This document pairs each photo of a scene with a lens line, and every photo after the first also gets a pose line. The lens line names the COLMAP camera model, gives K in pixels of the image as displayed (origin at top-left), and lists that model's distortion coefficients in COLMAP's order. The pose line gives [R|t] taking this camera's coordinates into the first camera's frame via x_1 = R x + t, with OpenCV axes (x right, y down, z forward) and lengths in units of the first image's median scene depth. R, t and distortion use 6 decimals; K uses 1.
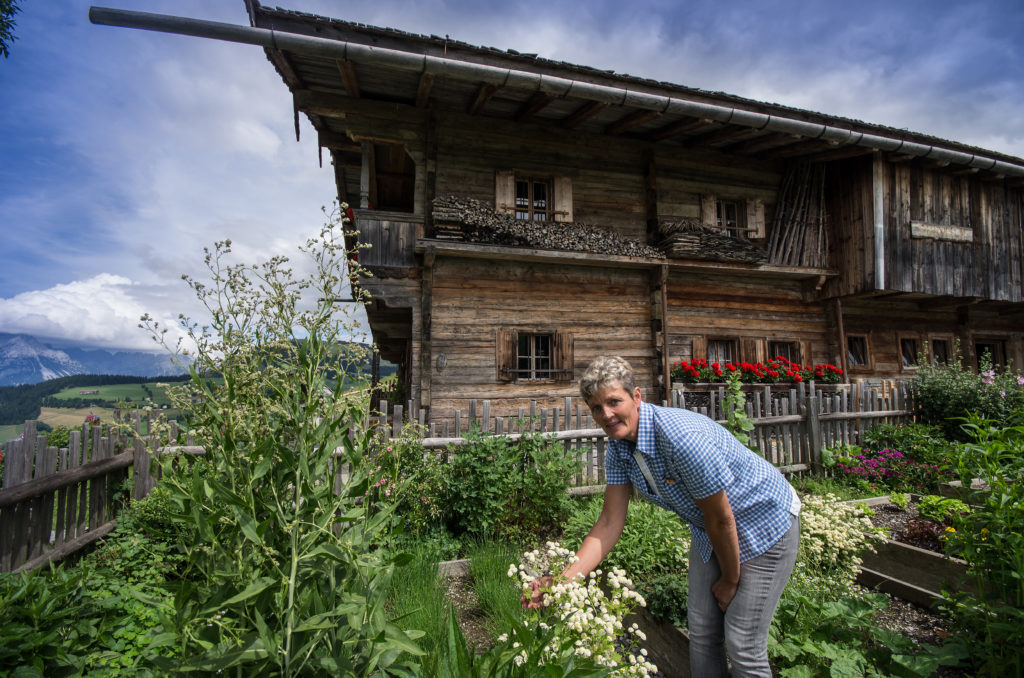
lens RADIAL K [[434.1, 0, 512.0], [0, 434.1, 339.0], [0, 0, 1]] dist [0.001080, -0.000171]
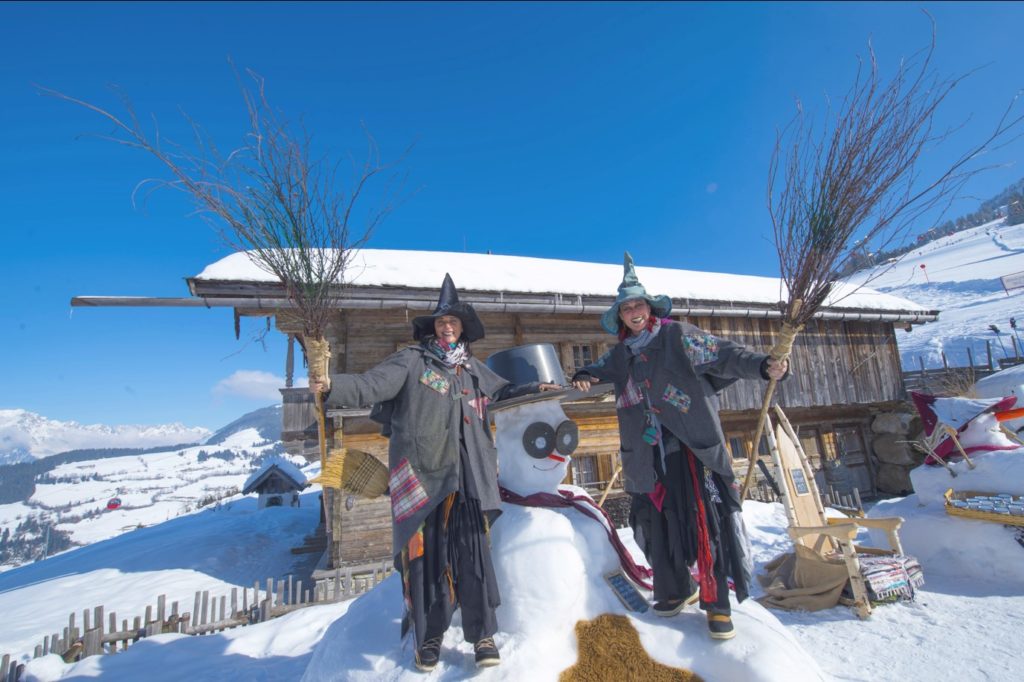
lens RADIAL K [[396.0, 0, 512.0], [0, 396.0, 341.0], [0, 0, 1]] dist [-0.000721, -0.000316]
pose [[0.997456, -0.053449, 0.047162, 0.231781], [0.058563, 0.991670, -0.114718, -0.209922], [-0.040638, 0.117188, 0.992278, -0.190029]]
